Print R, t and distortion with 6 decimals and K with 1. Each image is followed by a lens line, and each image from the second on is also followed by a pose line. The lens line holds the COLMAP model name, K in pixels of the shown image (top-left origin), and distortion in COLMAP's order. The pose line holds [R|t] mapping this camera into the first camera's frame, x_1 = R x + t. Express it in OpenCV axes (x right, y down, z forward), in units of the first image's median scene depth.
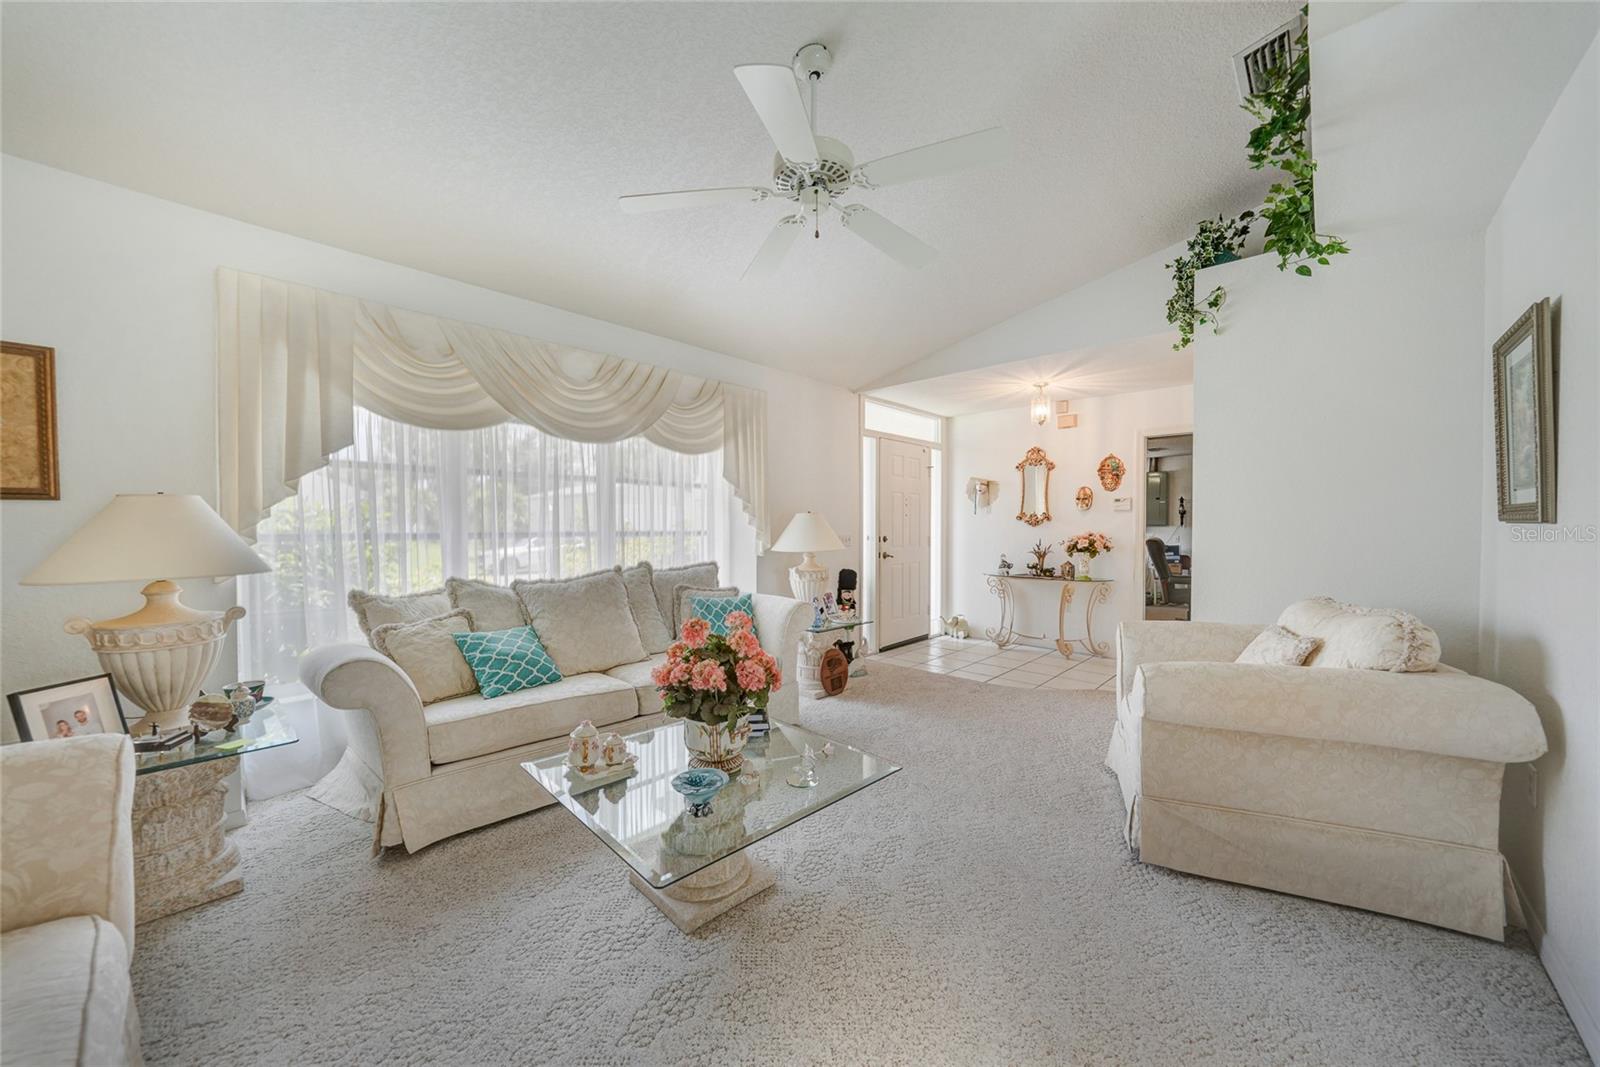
lens RADIAL K [[562.5, 0, 799.7], [0, 562.5, 531.0], [0, 0, 1]] dist [-0.022818, 0.006285]
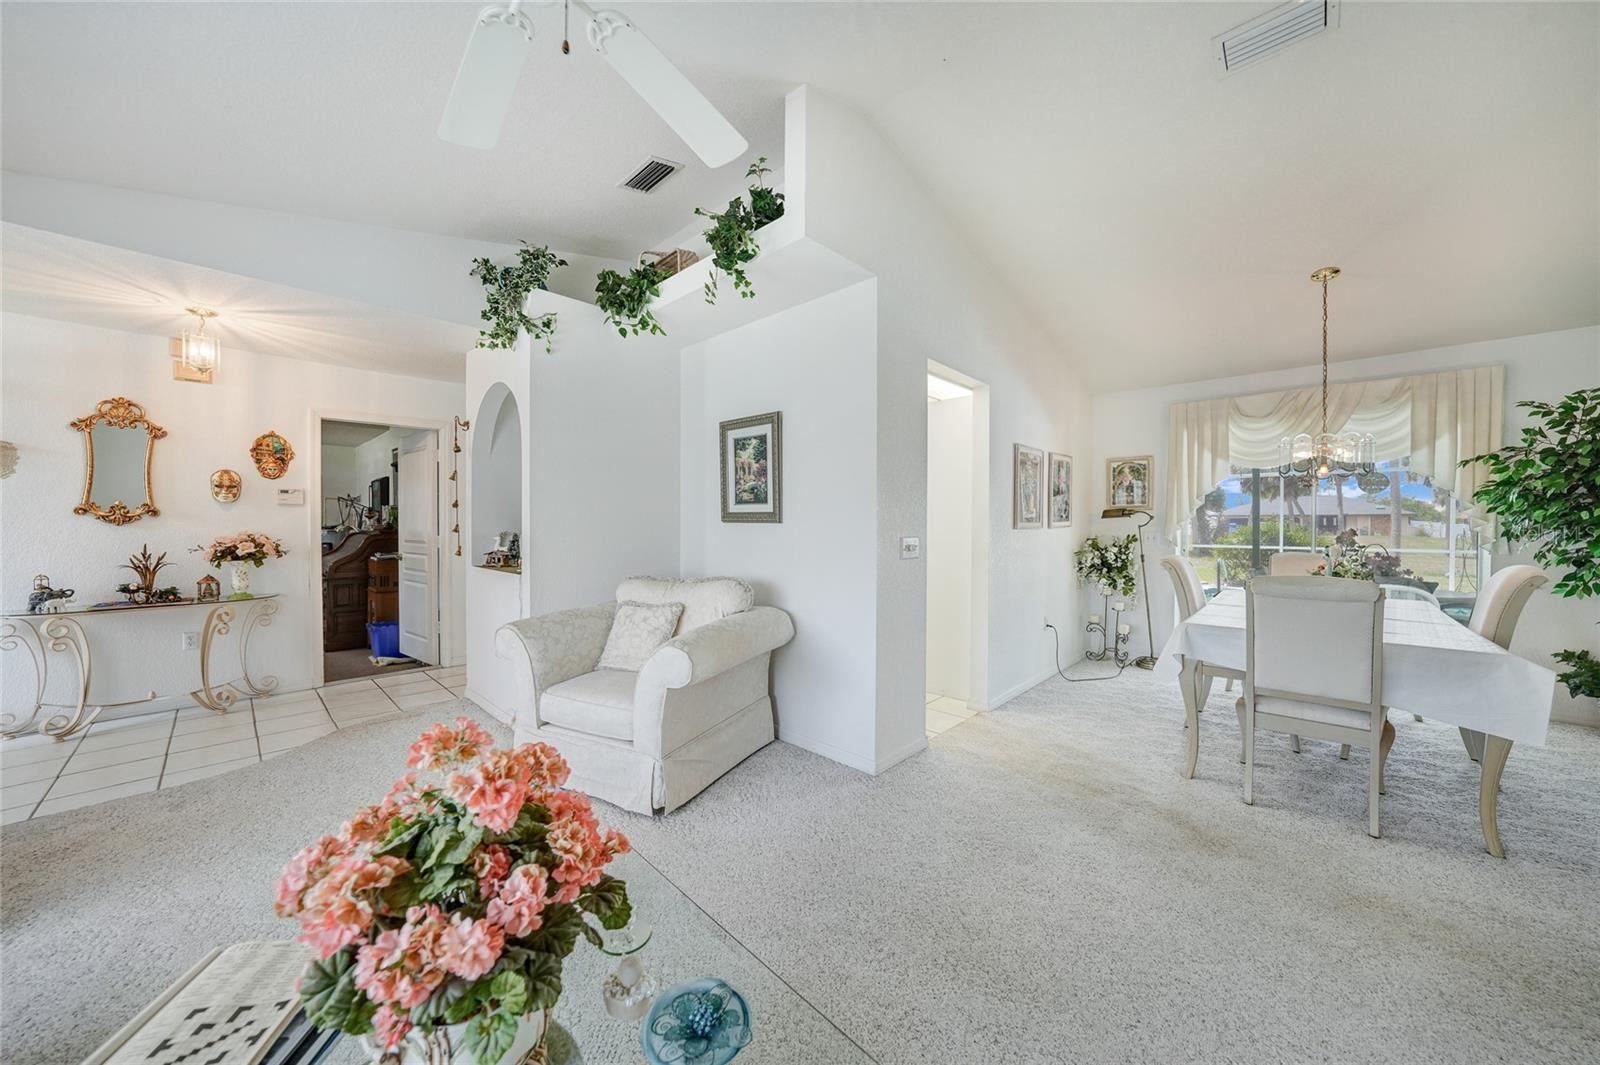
lens RADIAL K [[562.5, 0, 799.7], [0, 562.5, 530.0], [0, 0, 1]] dist [-0.022818, 0.006285]
pose [[0.003386, -0.011679, 0.999926, -0.206486], [0.010551, 0.999877, 0.011643, -0.002311], [-0.999939, 0.010511, 0.003508, 0.266418]]
